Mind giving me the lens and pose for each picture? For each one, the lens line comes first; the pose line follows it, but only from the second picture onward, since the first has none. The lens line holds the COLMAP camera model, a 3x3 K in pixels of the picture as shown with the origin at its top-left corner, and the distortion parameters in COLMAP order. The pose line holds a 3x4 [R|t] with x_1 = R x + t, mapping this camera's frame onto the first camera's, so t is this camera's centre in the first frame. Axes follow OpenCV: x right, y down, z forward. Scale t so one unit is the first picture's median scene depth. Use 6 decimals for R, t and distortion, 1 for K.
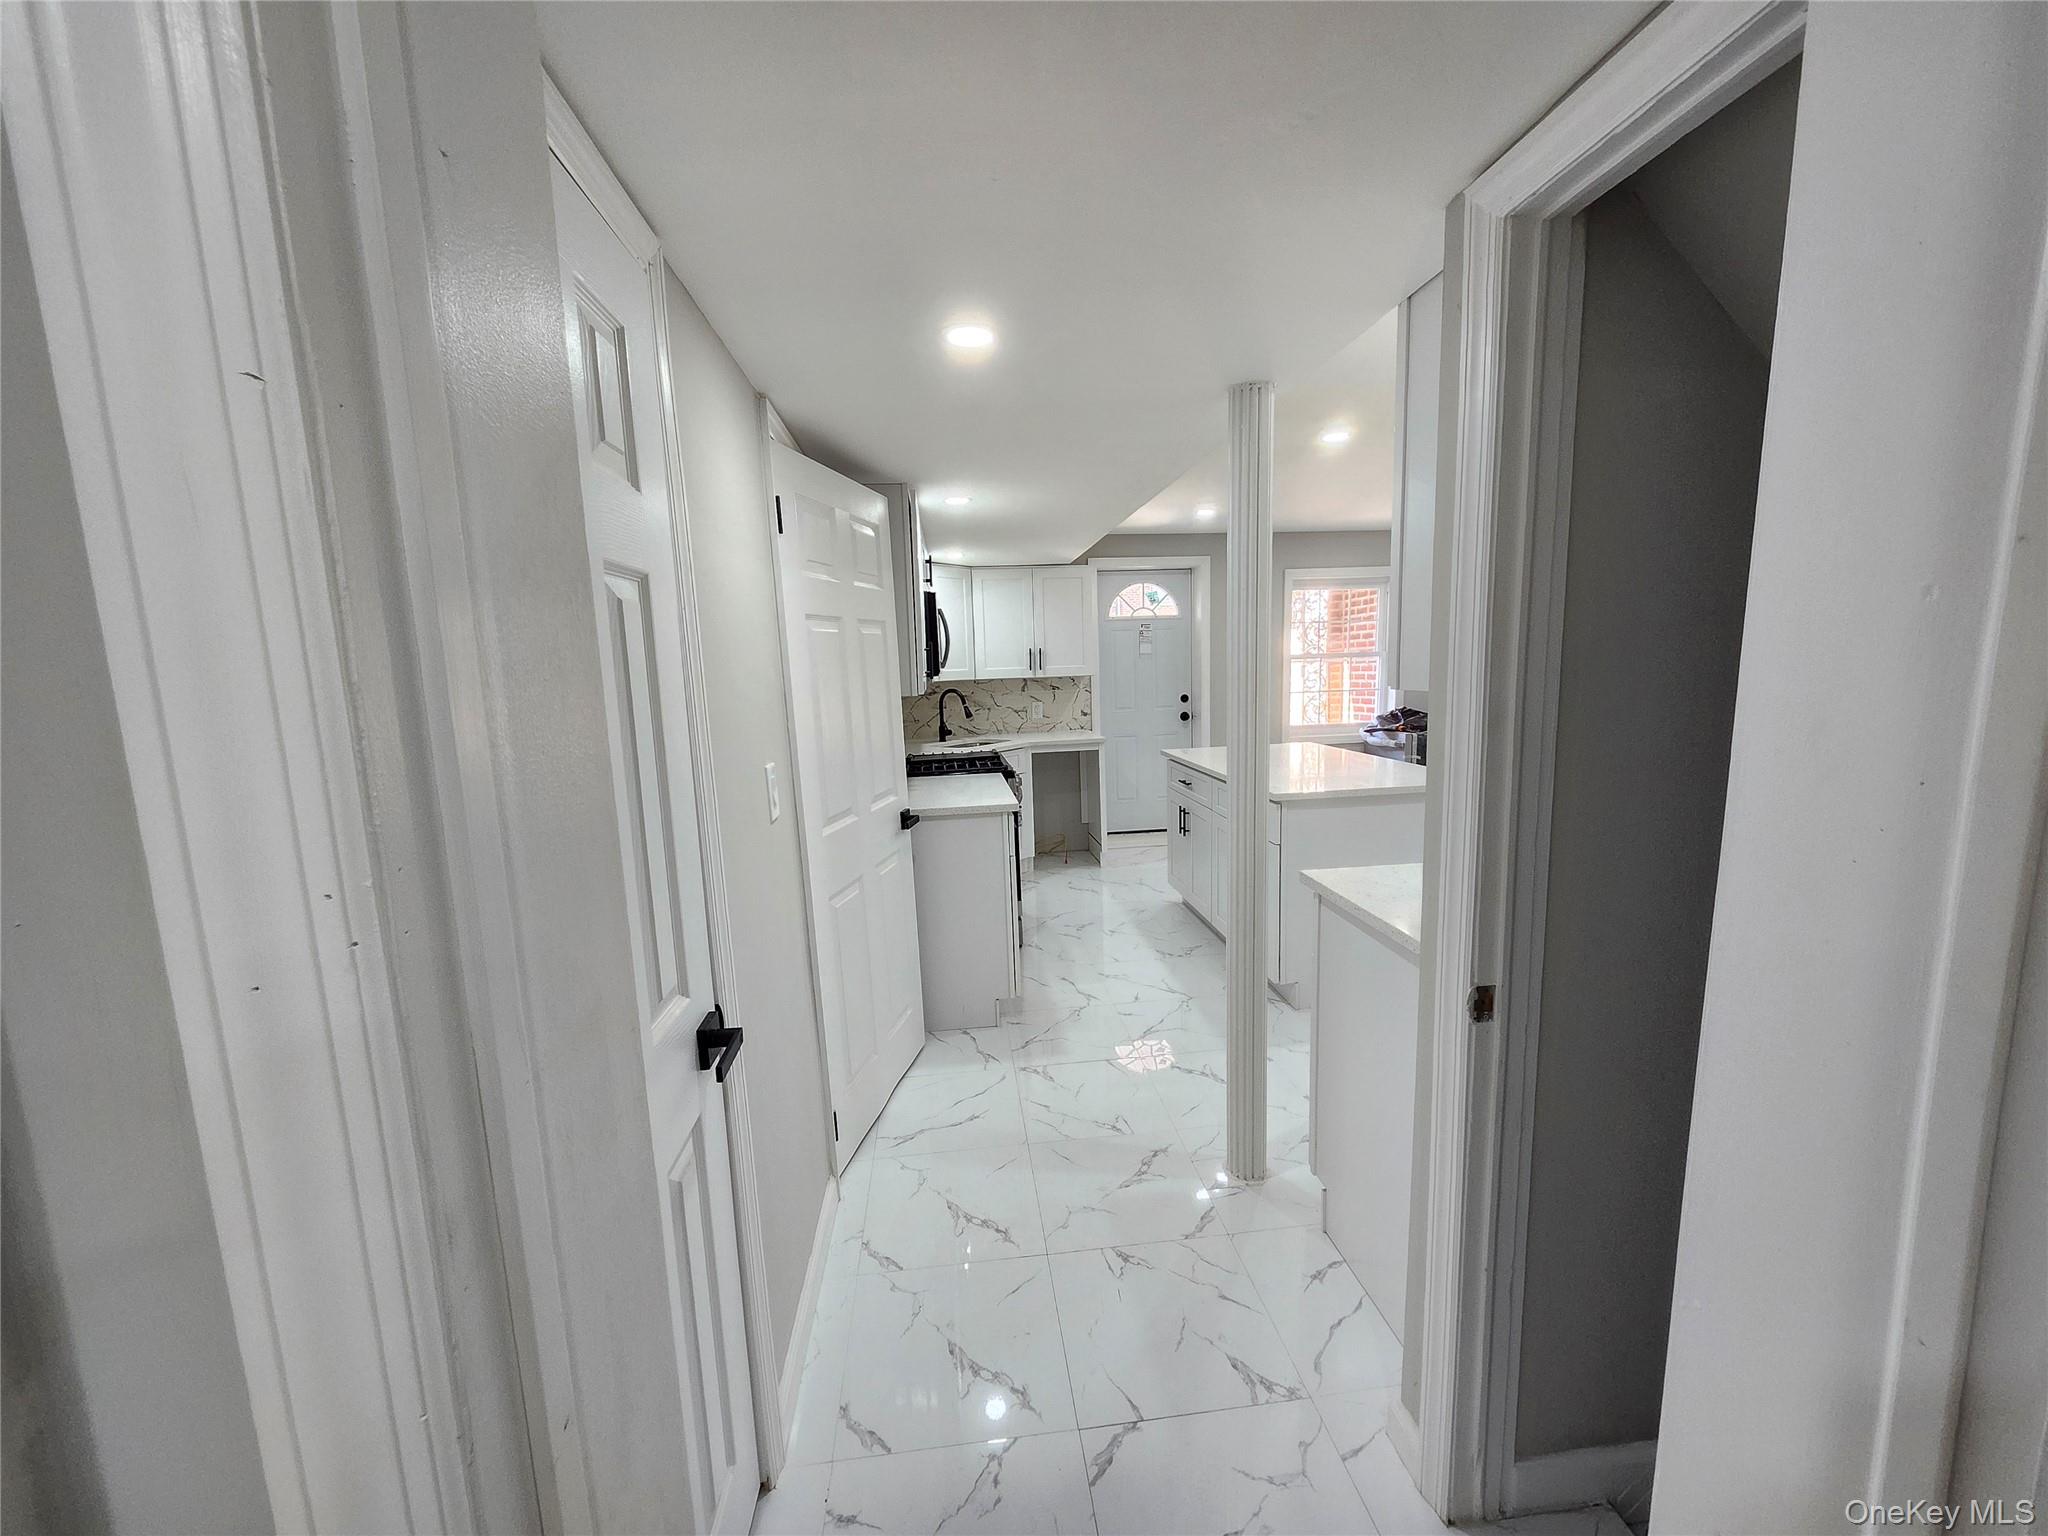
lens RADIAL K [[788.4, 0, 1062.5], [0, 788.4, 777.2], [0, 0, 1]] dist [0.001989, -0.001036]
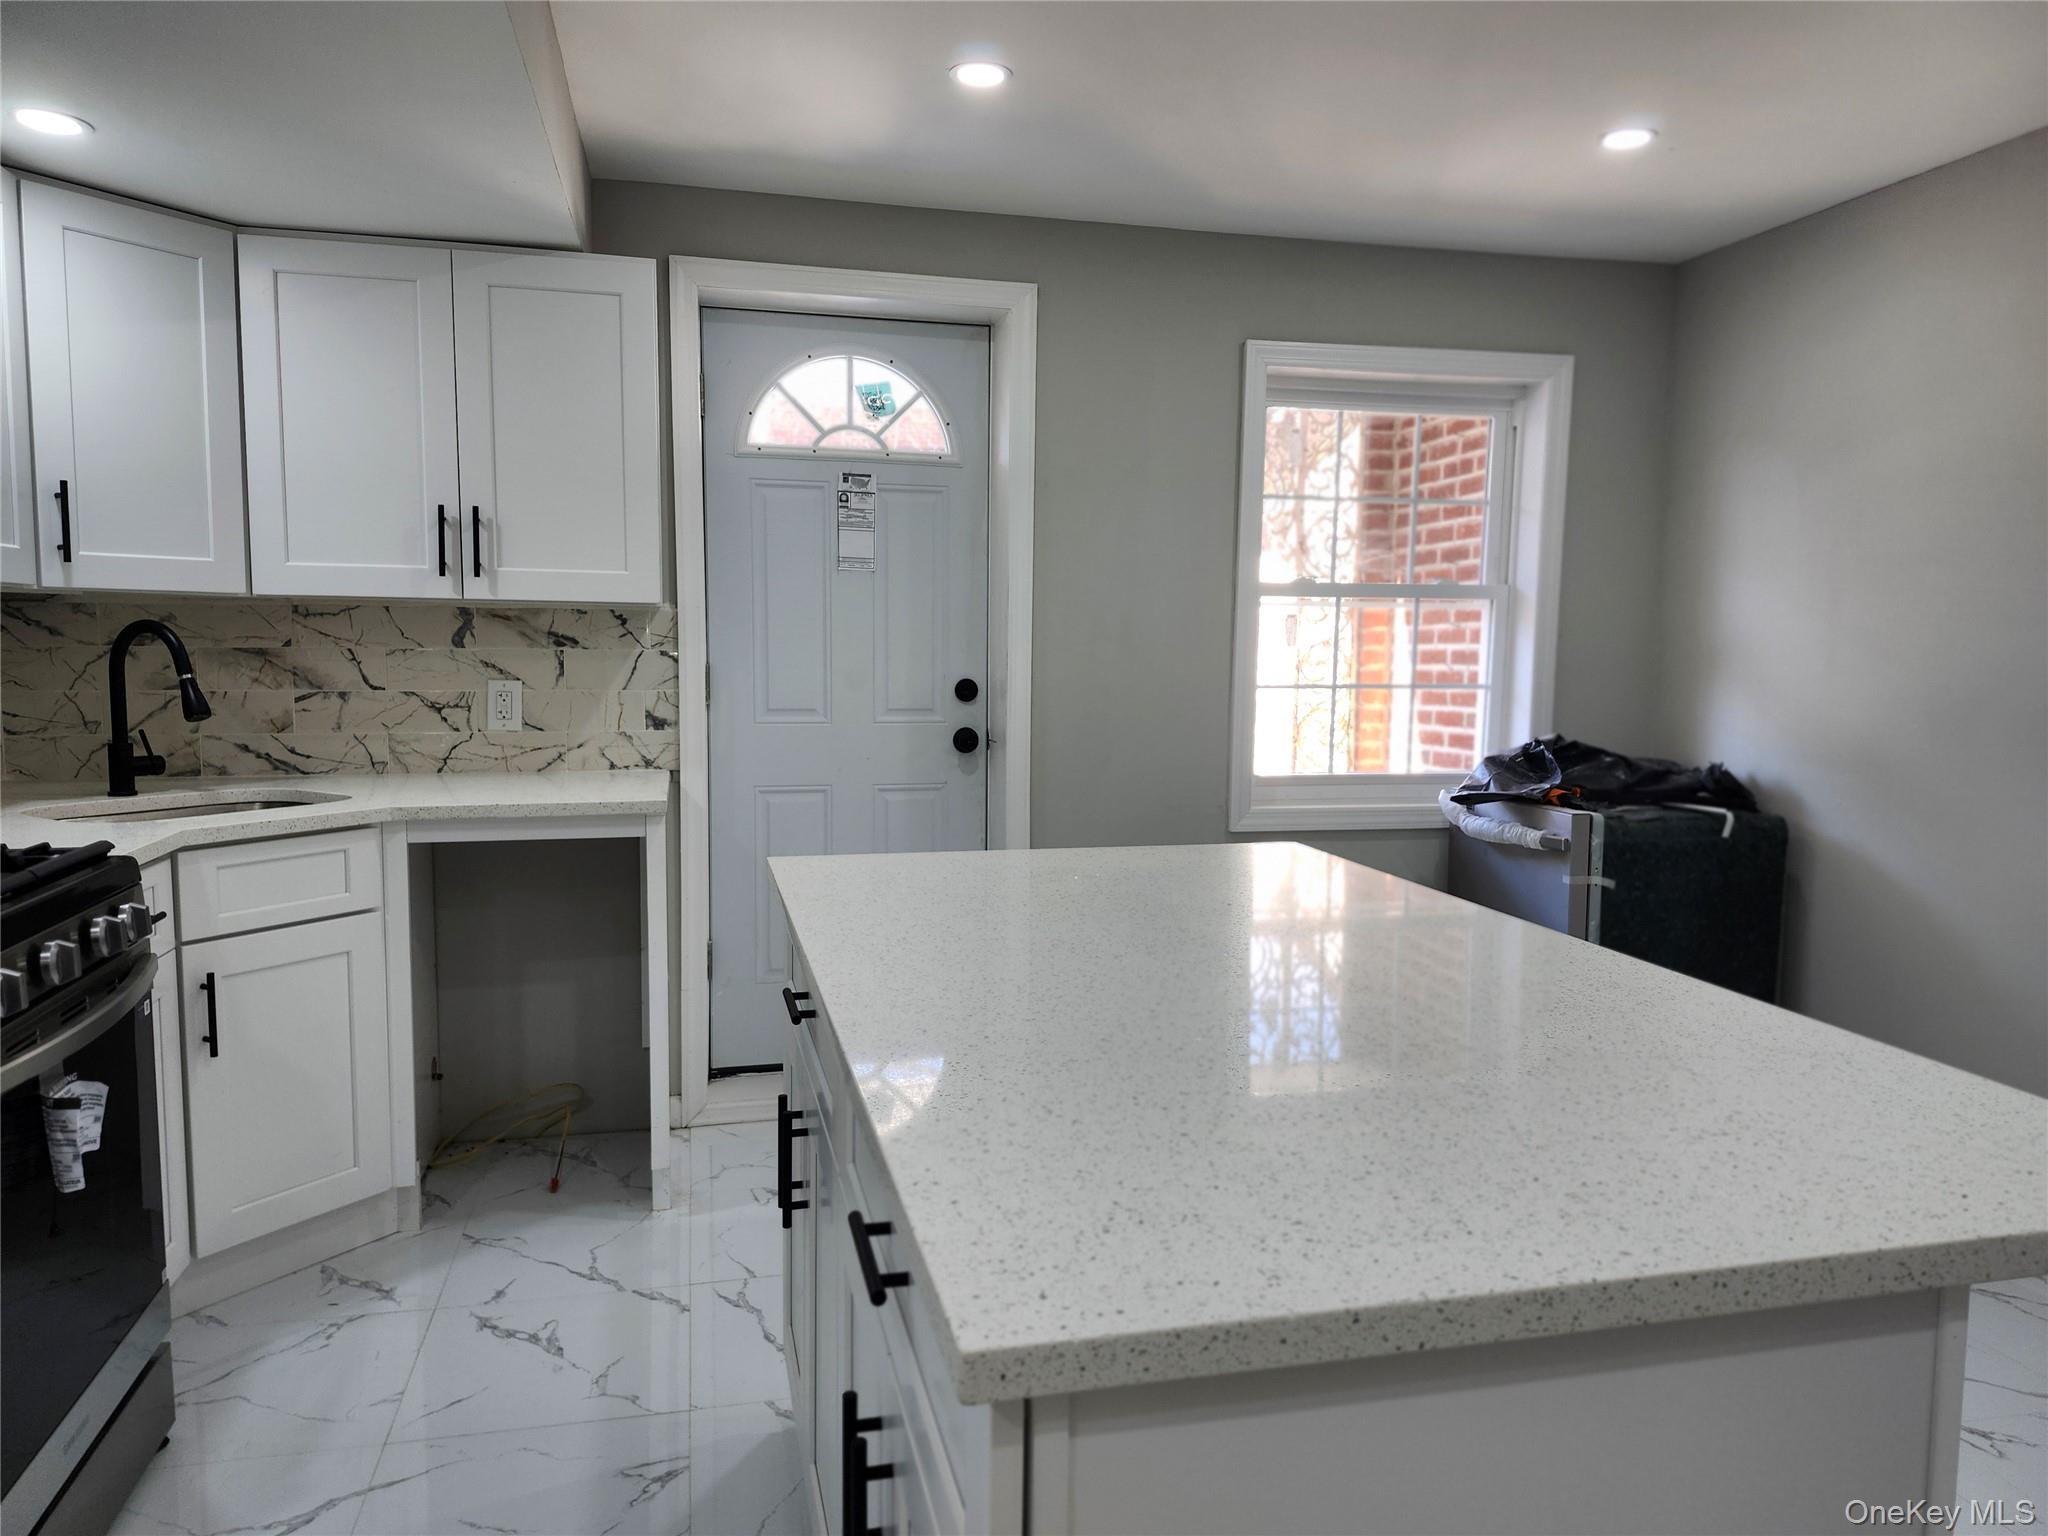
lens RADIAL K [[1422.1, 0, 1044.0], [0, 1422.1, 770.1], [0, 0, 1]] dist [0.035337, -0.055609]
pose [[0.992884, 0.033513, 0.114271, 0.121191], [-0.027408, 0.998133, -0.054592, -0.030823], [-0.115887, 0.051071, 0.991949, 0.372948]]
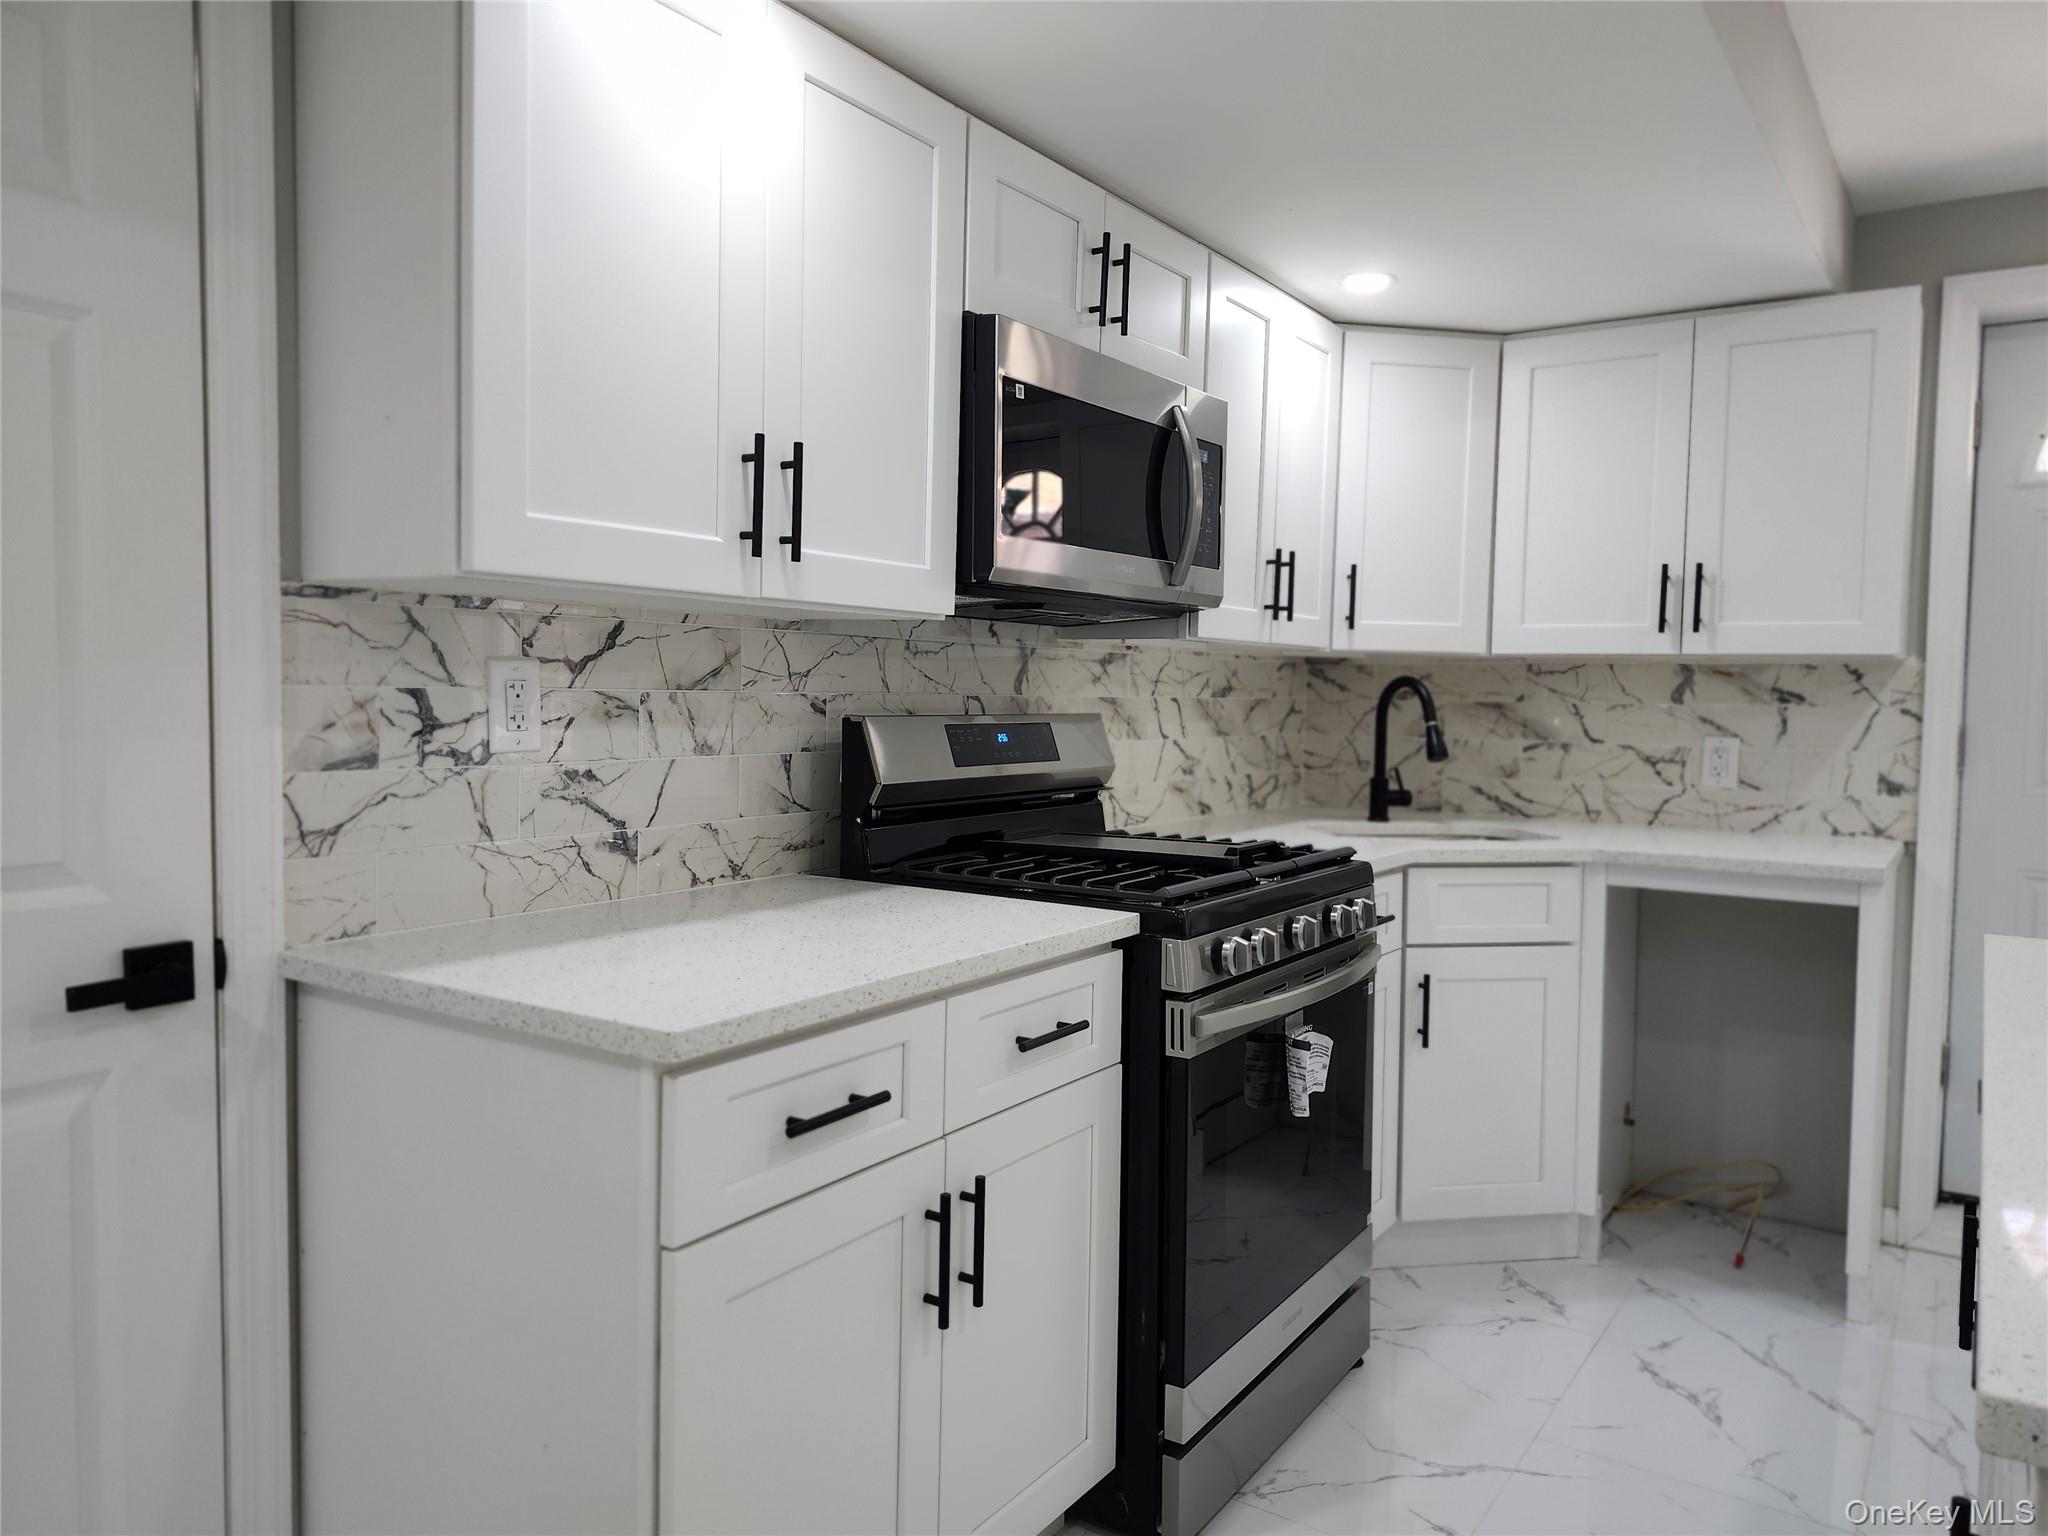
lens RADIAL K [[1422.1, 0, 1015.2], [0, 1422.1, 762.8], [0, 0, 1]] dist [0.035337, -0.055609]
pose [[0.740947, 0.079115, -0.666887, 0.142771], [-0.136717, 0.990011, -0.034451, -0.023701], [0.657499, 0.116701, 0.744362, 0.356622]]
